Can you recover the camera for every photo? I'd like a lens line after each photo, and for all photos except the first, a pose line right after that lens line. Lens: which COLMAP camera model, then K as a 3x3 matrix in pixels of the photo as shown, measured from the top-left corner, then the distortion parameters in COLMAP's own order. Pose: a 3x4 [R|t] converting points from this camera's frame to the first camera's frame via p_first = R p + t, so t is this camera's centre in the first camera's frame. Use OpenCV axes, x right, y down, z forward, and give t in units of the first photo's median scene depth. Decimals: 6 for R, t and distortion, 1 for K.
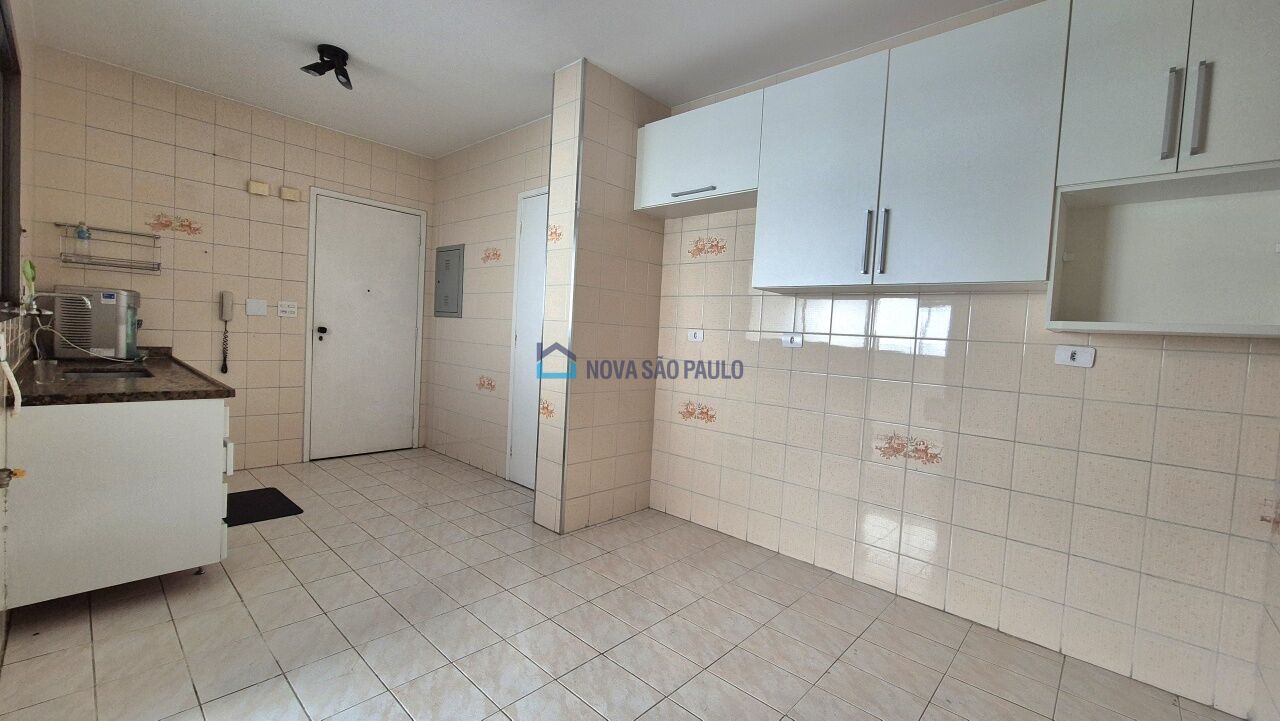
lens RADIAL K [[528.5, 0, 647.0], [0, 528.5, 359.5], [0, 0, 1]] dist [-0.003721, 0.000276]
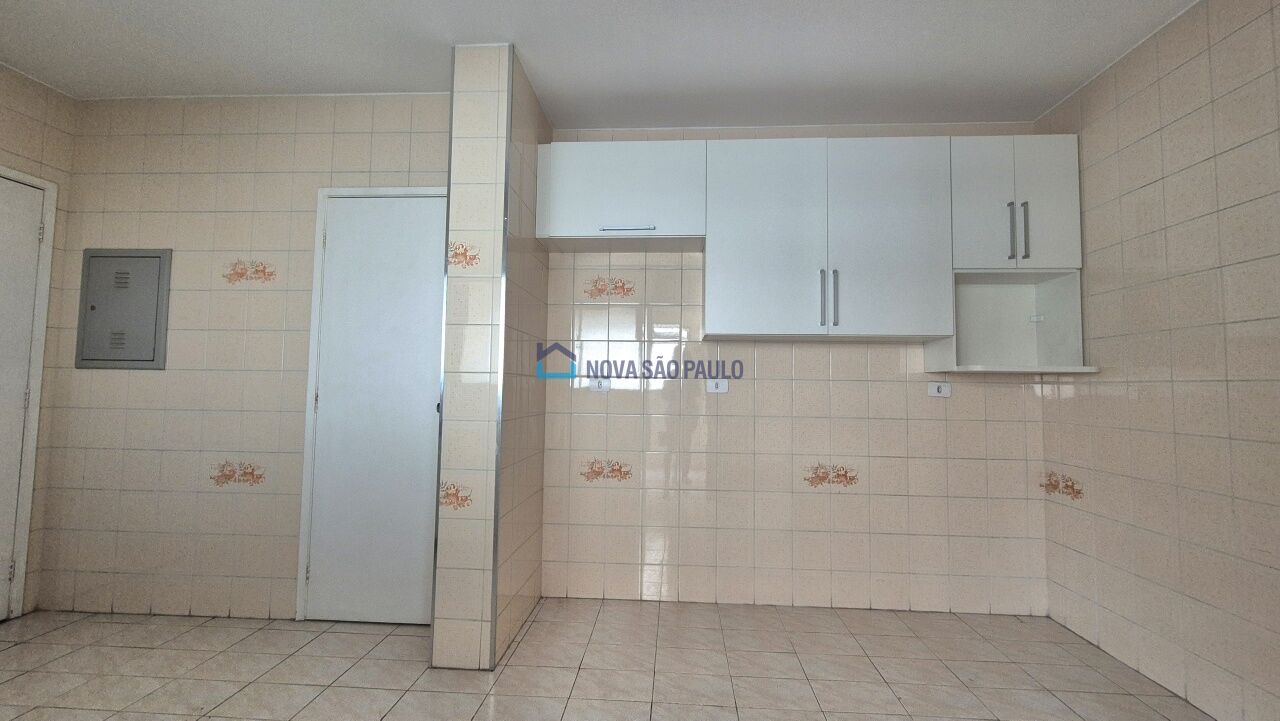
lens RADIAL K [[528.5, 0, 645.4], [0, 528.5, 356.3], [0, 0, 1]] dist [-0.003721, 0.000276]
pose [[0.773753, -0.009246, 0.633421, -0.429555], [0.059017, 0.996597, -0.057544, -0.038099], [-0.630733, 0.081908, 0.771665, 0.266179]]
